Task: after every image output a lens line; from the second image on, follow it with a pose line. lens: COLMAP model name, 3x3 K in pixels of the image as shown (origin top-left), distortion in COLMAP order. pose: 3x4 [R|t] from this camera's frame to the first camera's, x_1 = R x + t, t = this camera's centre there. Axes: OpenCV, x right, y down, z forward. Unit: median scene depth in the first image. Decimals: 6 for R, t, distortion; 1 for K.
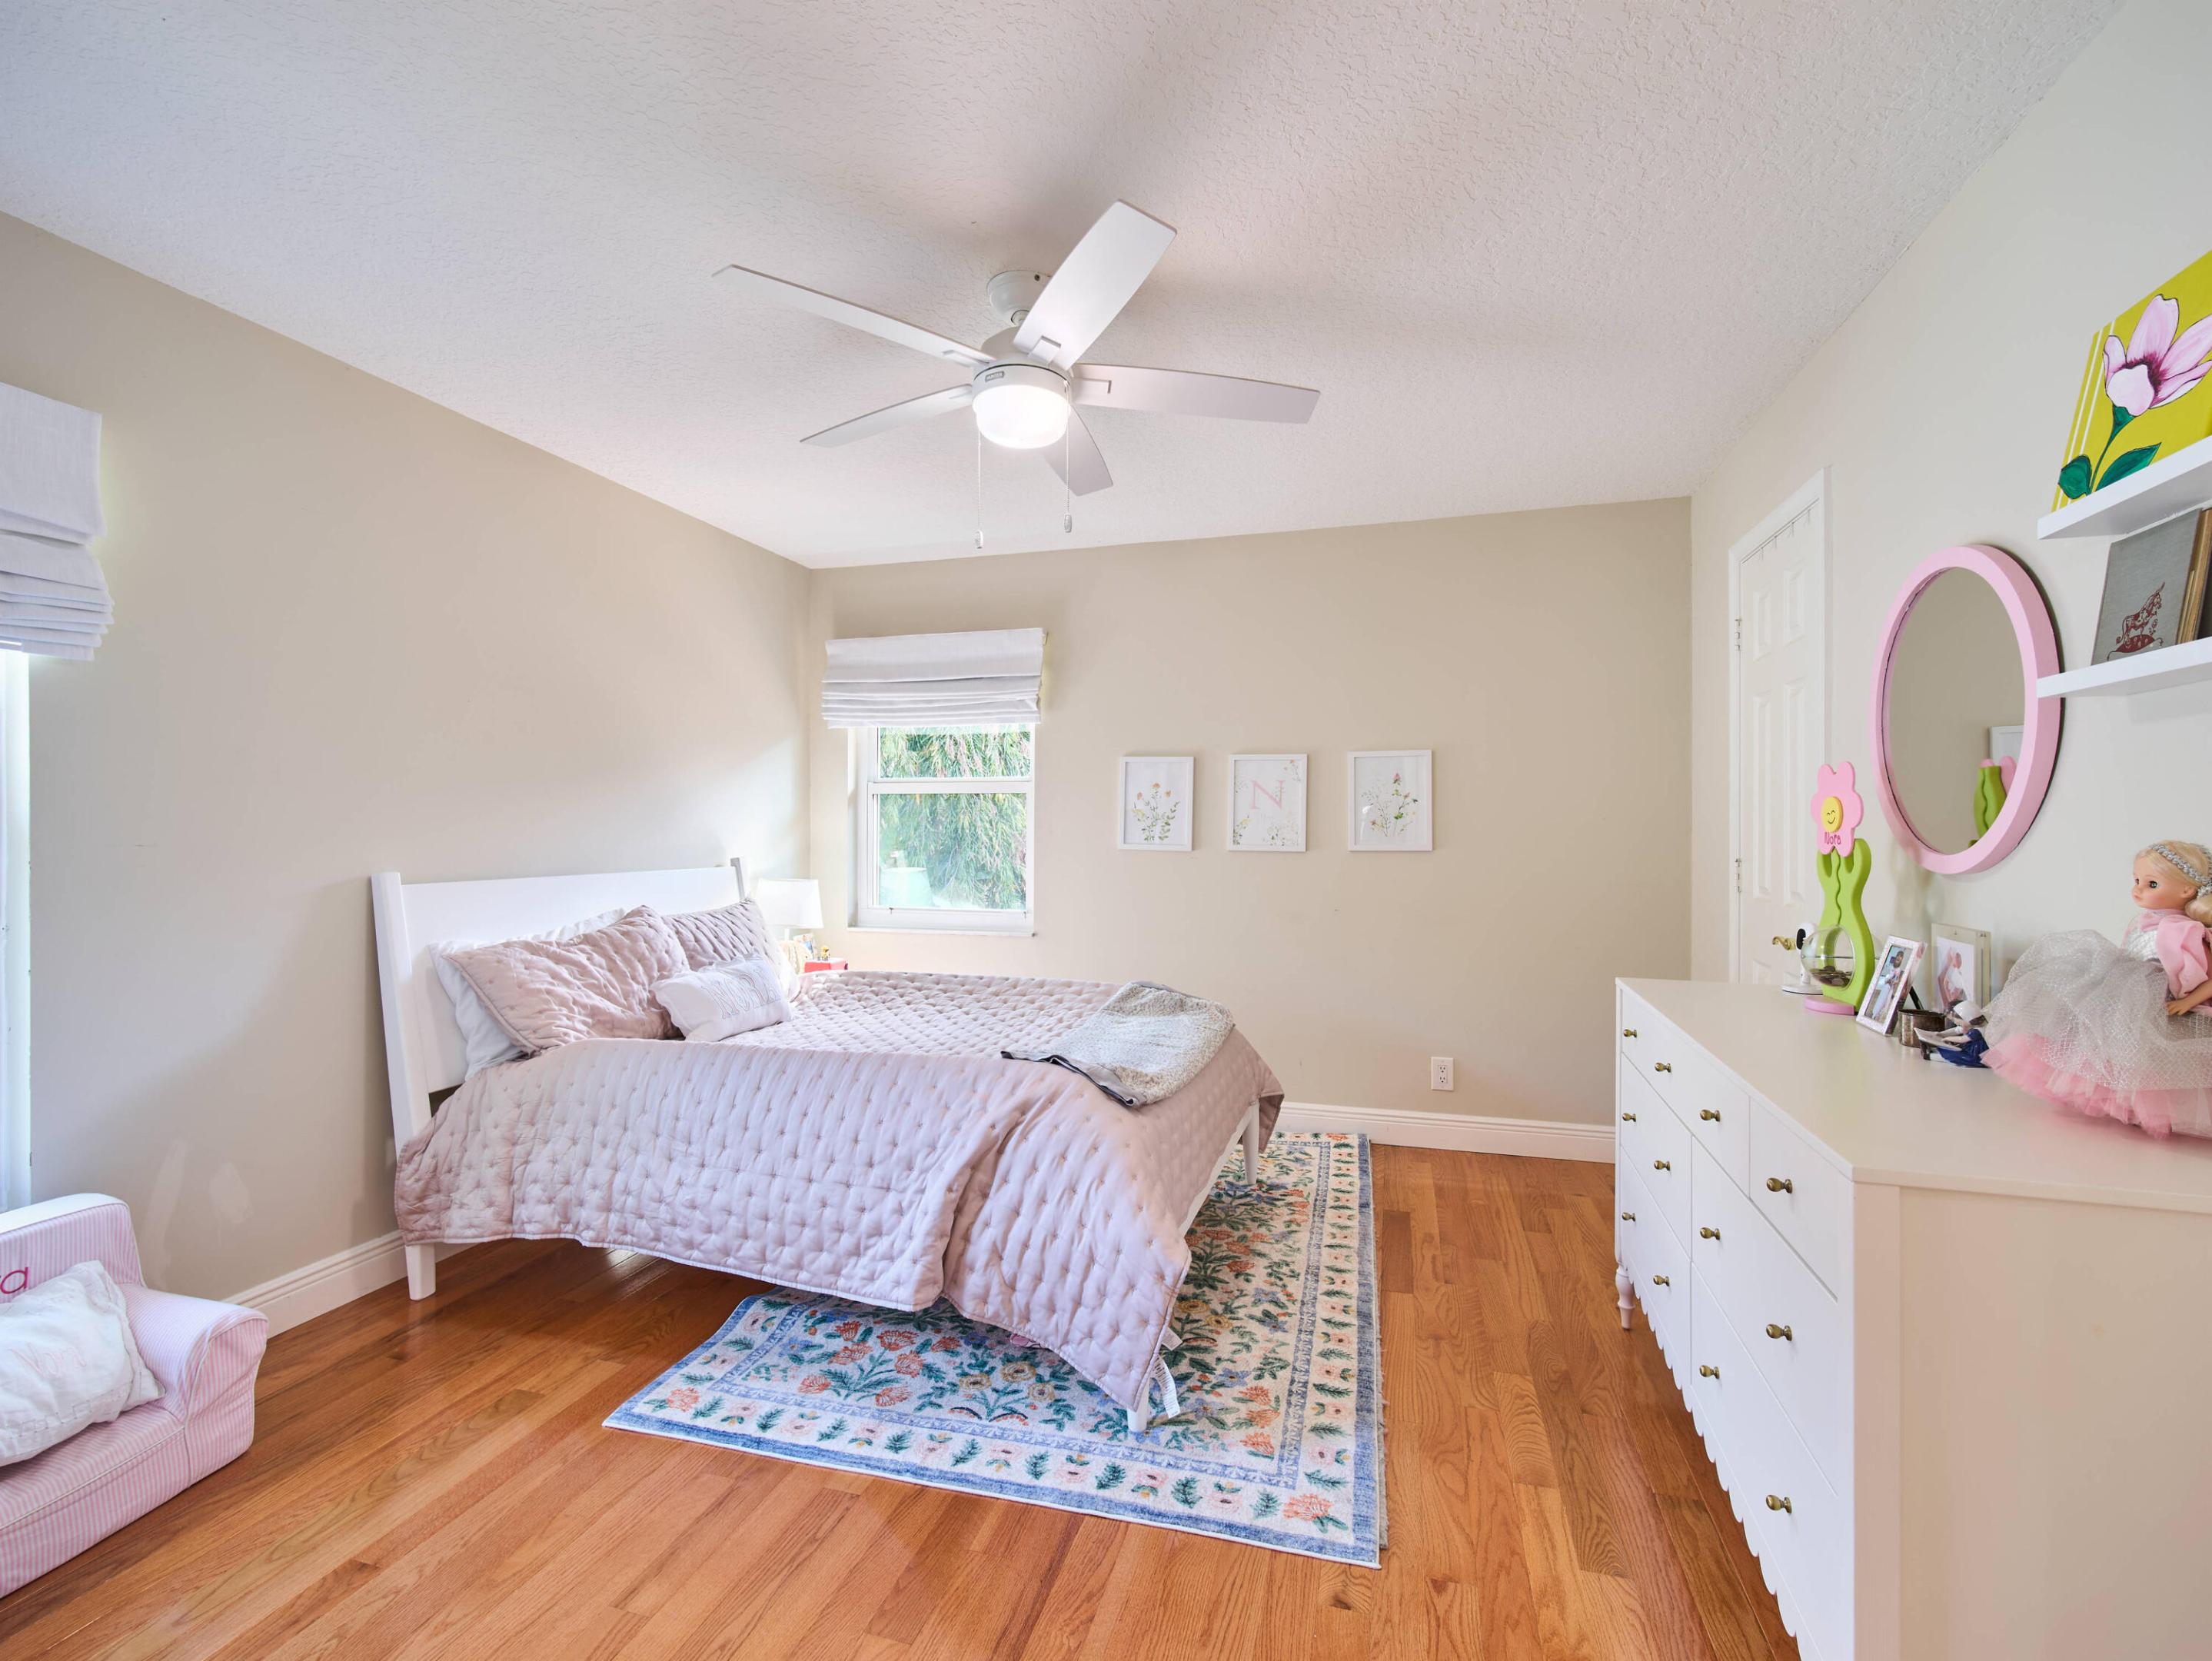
lens RADIAL K [[993.3, 0, 1103.4], [0, 993.3, 823.4], [0, 0, 1]] dist [-0.005930, 0.000061]
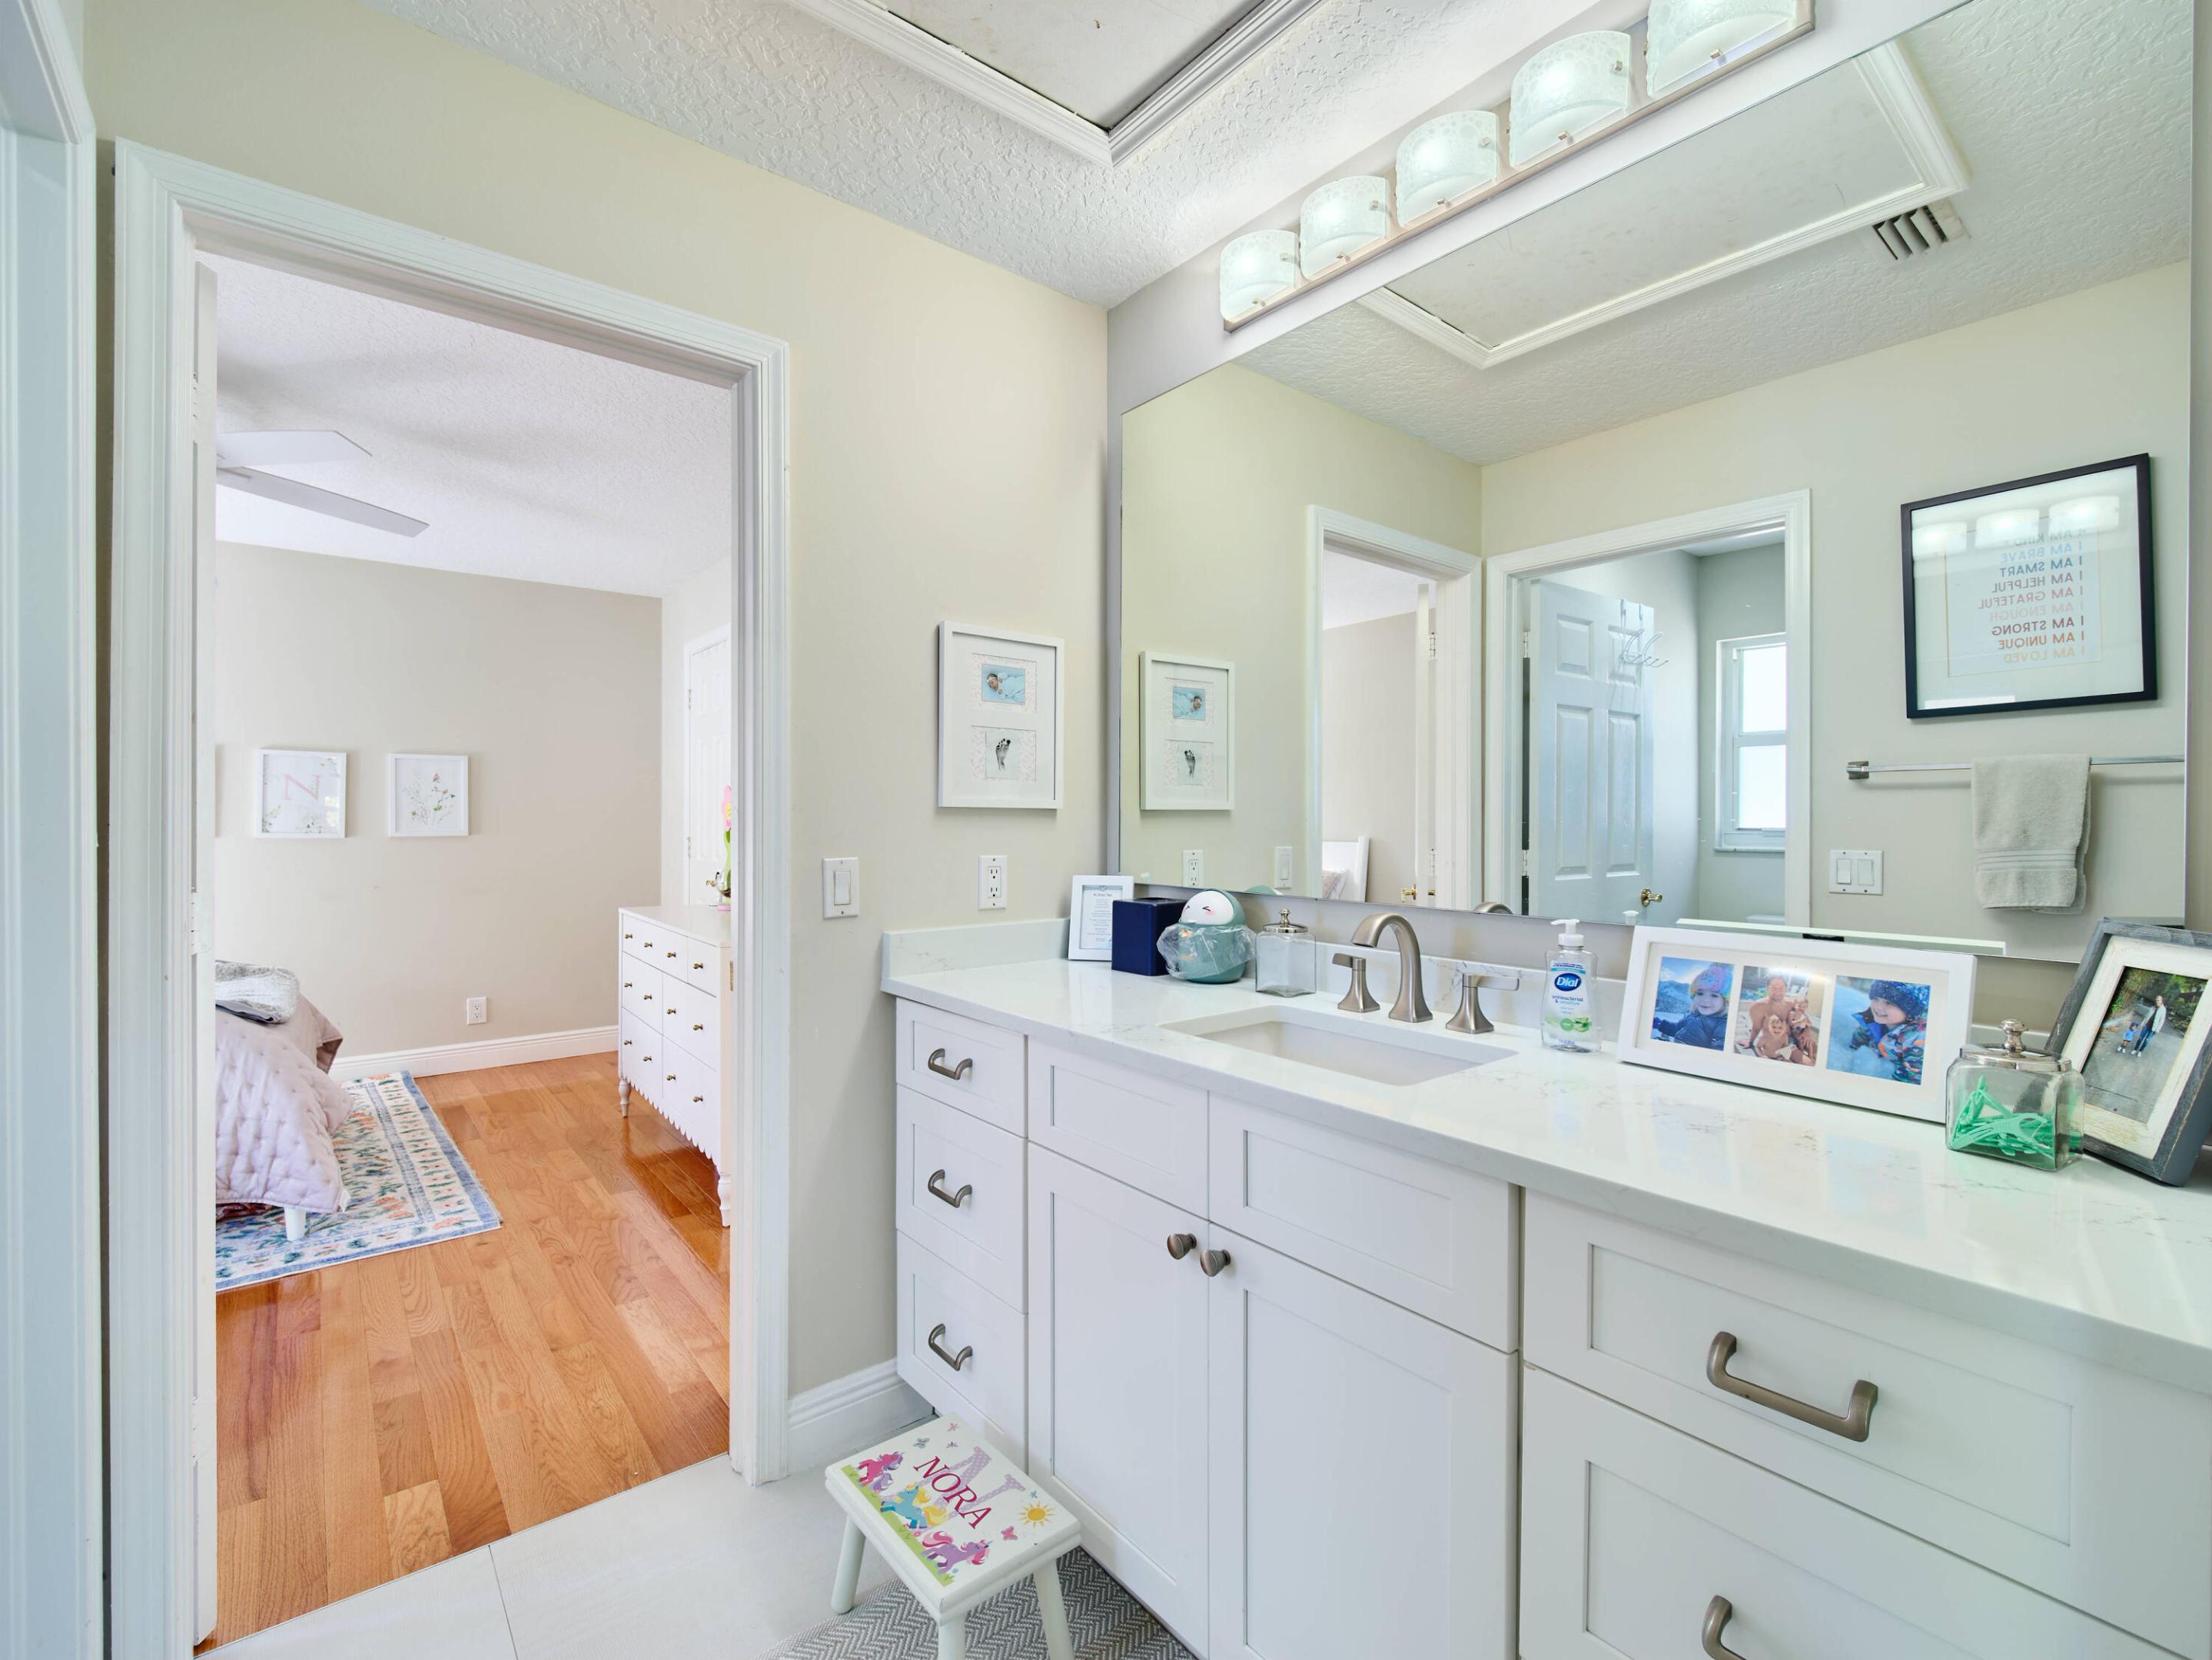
lens RADIAL K [[1011.5, 0, 1104.1], [0, 1011.5, 821.3], [0, 0, 1]] dist [-0.004536, -0.001488]
pose [[0.578467, 0.001030, 0.815705, -0.411632], [-0.003829, 0.999992, 0.001452, 0.006527], [-0.815697, -0.003963, 0.578466, -0.671464]]
